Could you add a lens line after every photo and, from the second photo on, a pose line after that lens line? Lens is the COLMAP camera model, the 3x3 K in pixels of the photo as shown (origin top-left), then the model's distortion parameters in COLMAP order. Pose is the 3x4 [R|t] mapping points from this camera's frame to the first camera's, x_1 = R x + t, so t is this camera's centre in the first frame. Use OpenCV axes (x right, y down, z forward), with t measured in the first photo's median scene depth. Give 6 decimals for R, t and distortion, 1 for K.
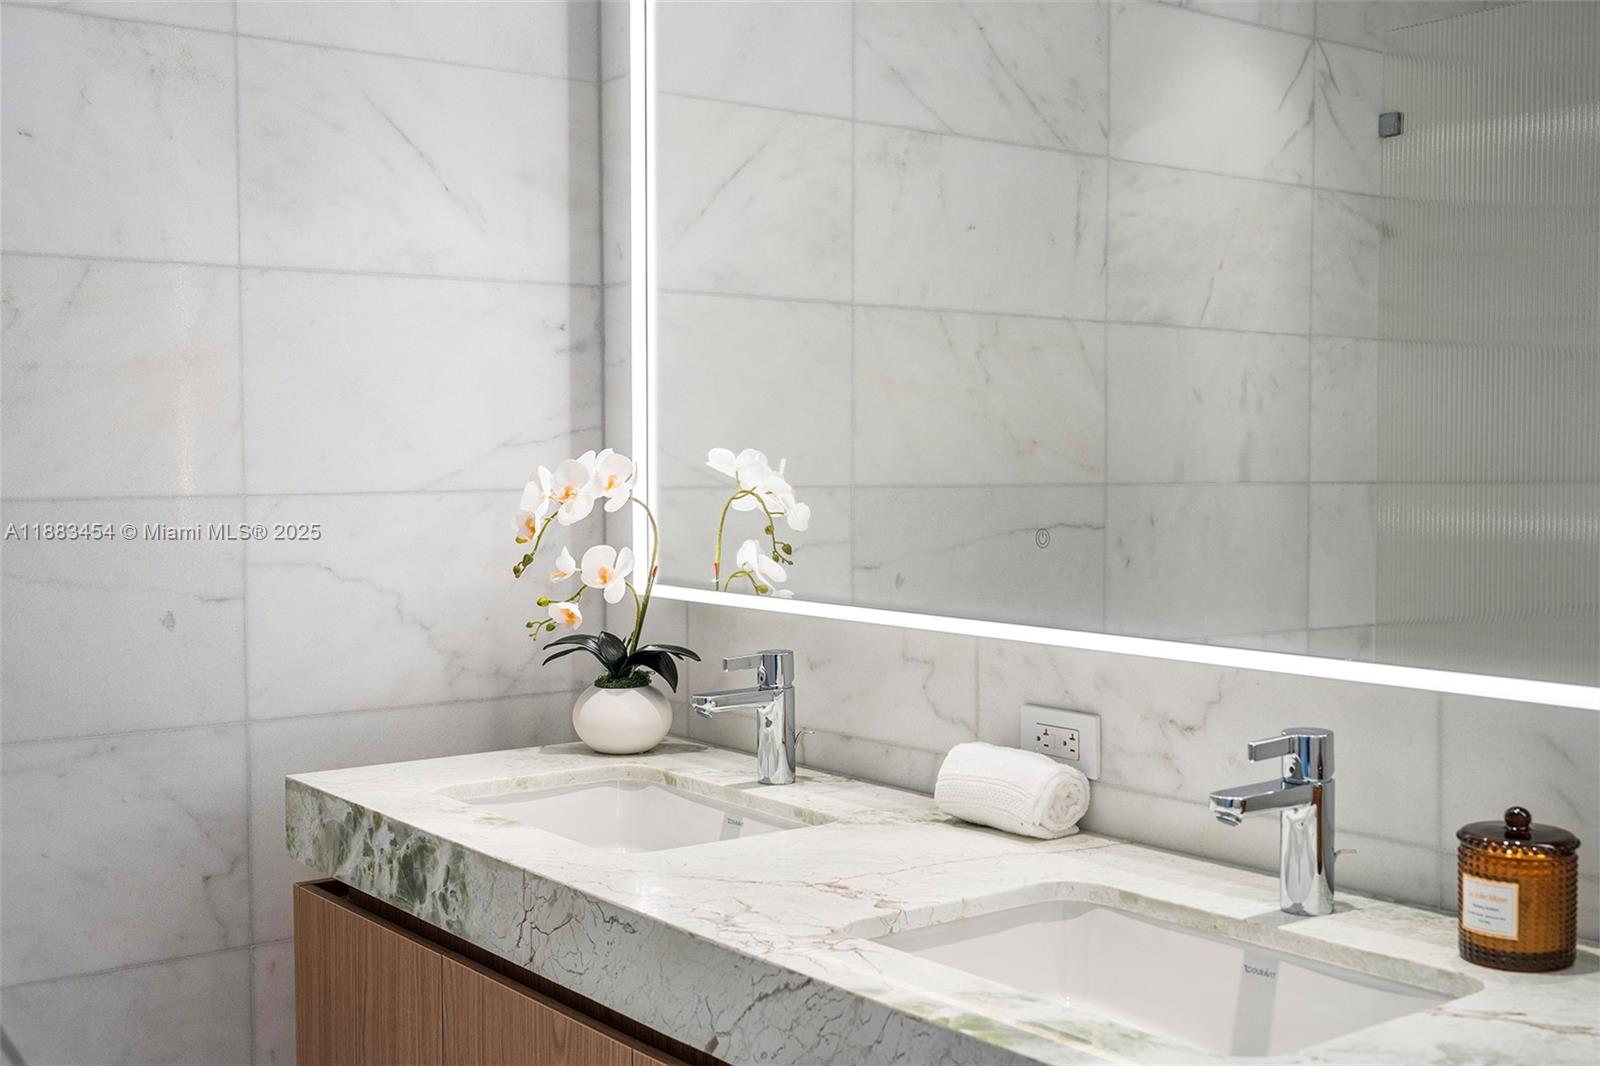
lens RADIAL K [[1822.7, 0, 793.3], [0, 1822.7, 533.2], [0, 0, 1]] dist [0.004938, 0.000000]
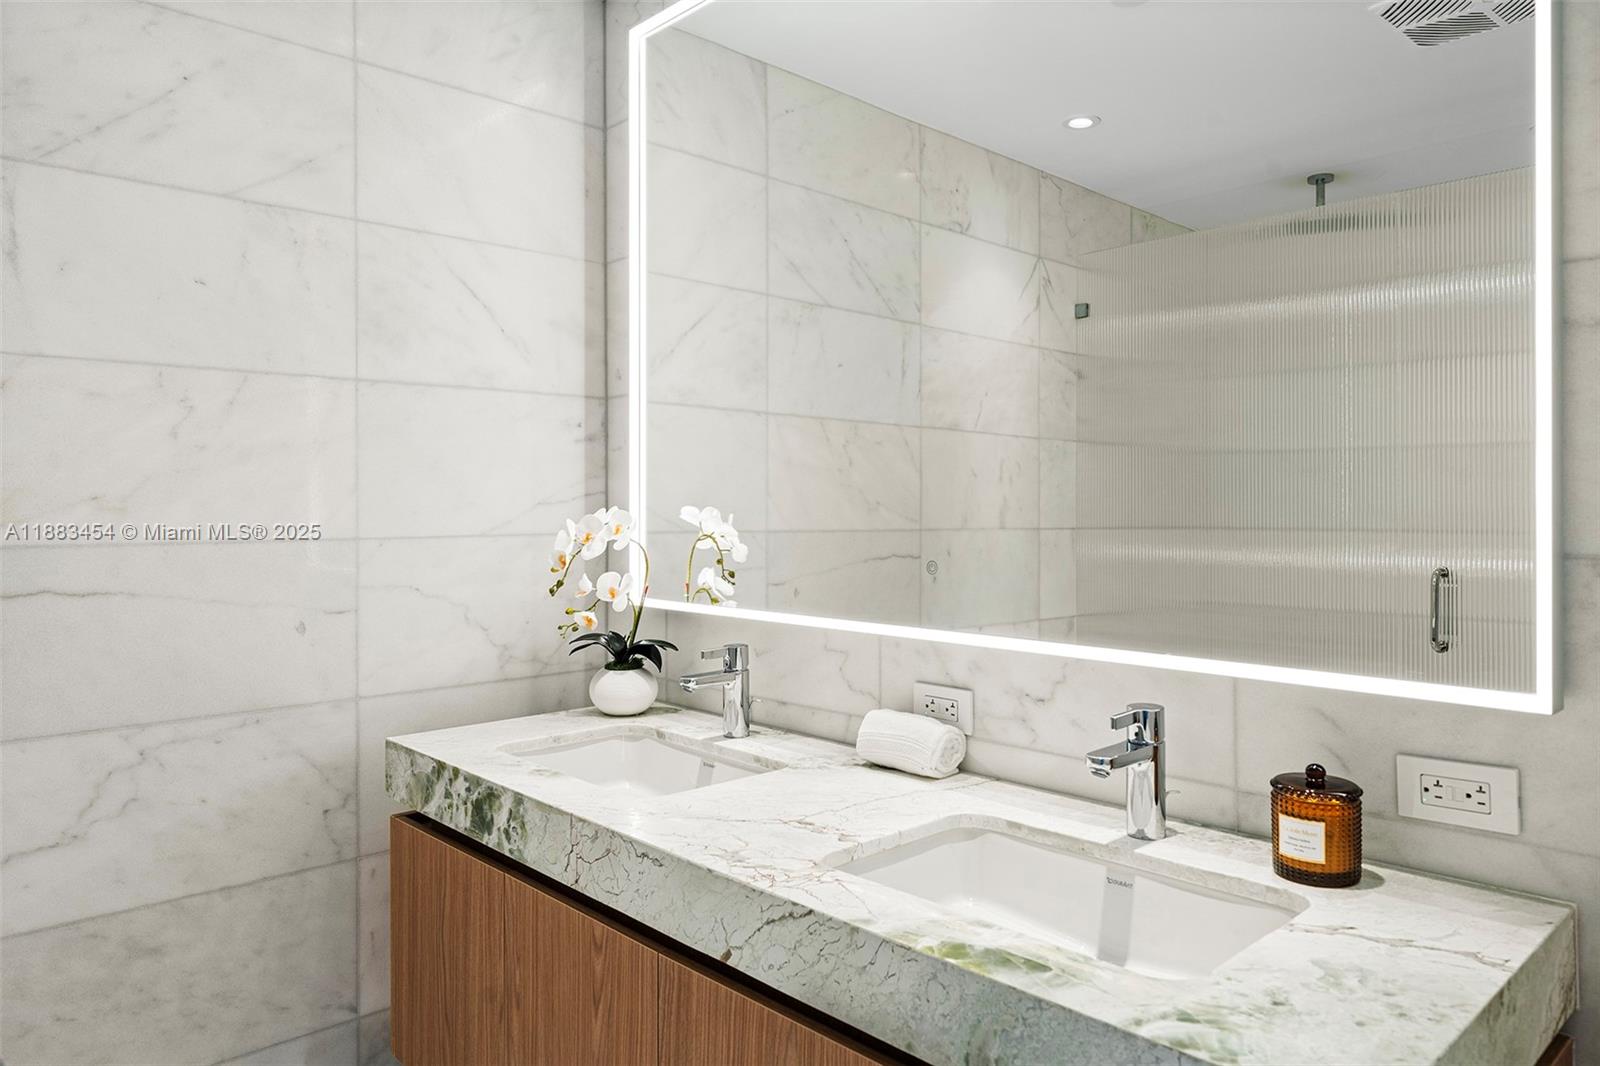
lens RADIAL K [[1059.9, 0, 791.3], [0, 1059.9, 509.7], [0, 0, 1]] dist [0.006633, 0.000027]
pose [[0.994548, 0.000853, 0.104274, -0.051140], [0.003853, 0.998983, -0.044925, -0.004971], [-0.104207, 0.045082, 0.993533, 0.141083]]
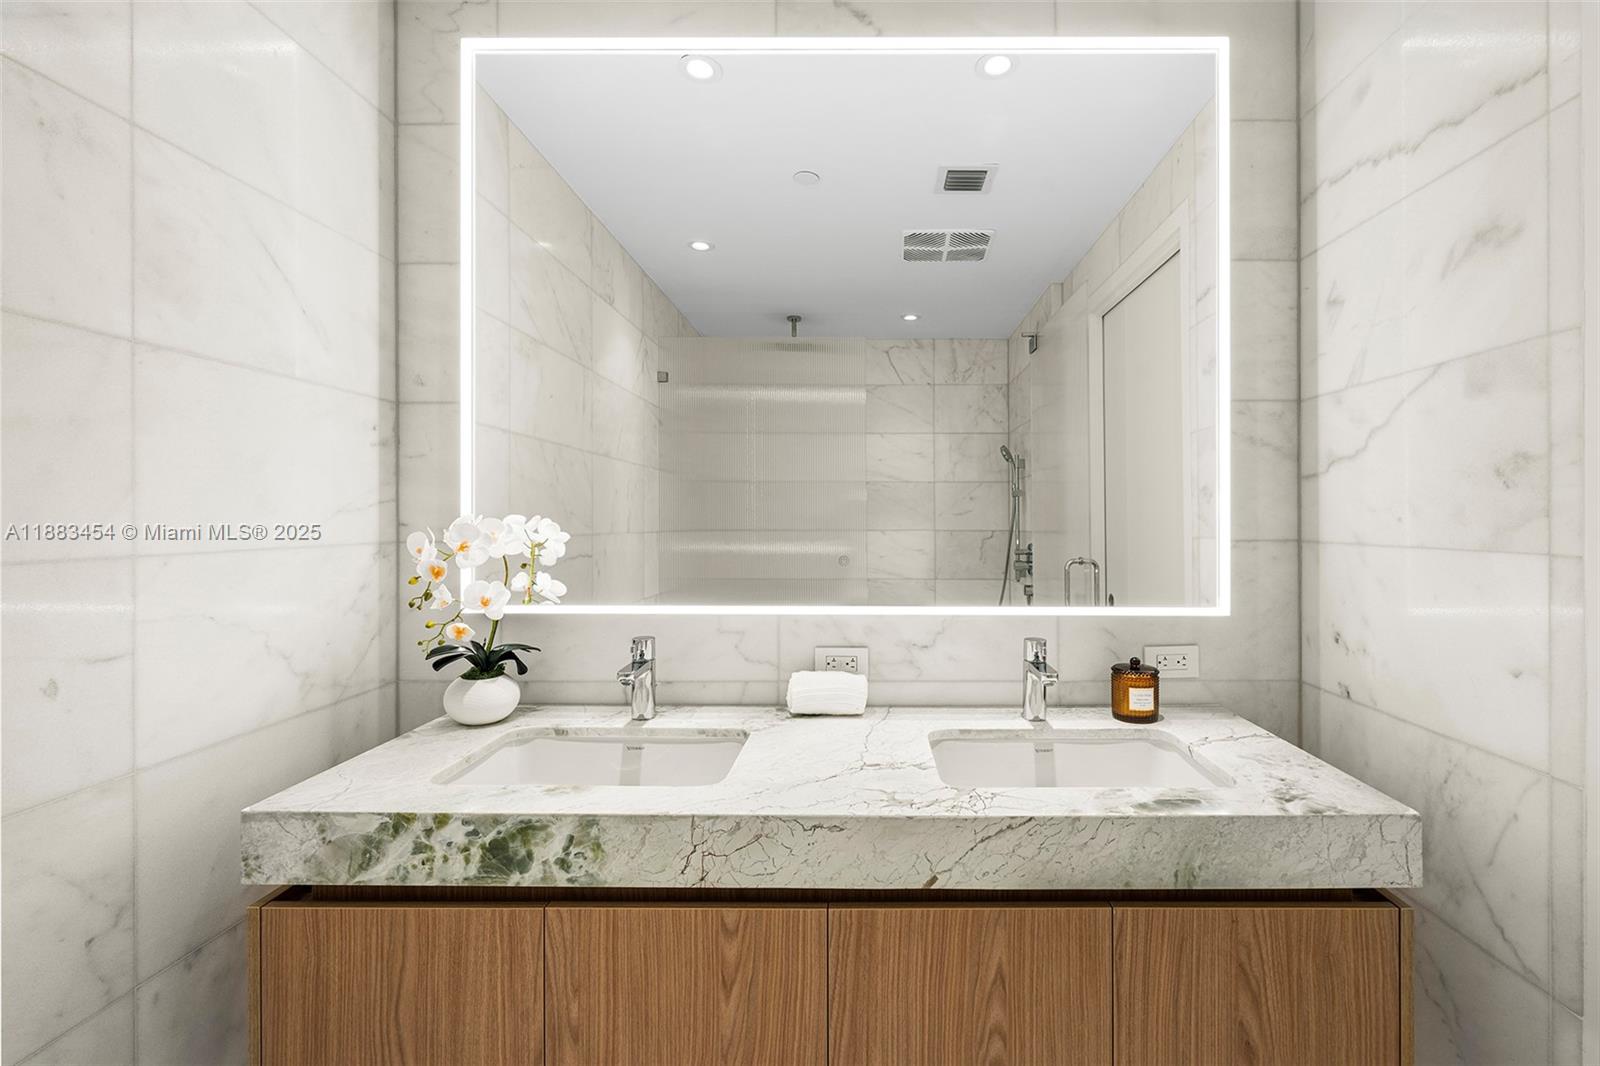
lens RADIAL K [[715.0, 0, 854.8], [0, 715.0, 520.3], [0, 0, 1]] dist [0.000878, -0.000187]
pose [[0.607622, 0.000319, 0.794226, -0.384943], [0.034737, 0.999032, -0.026976, -0.016409], [-0.793466, 0.043980, 0.607023, 0.426904]]
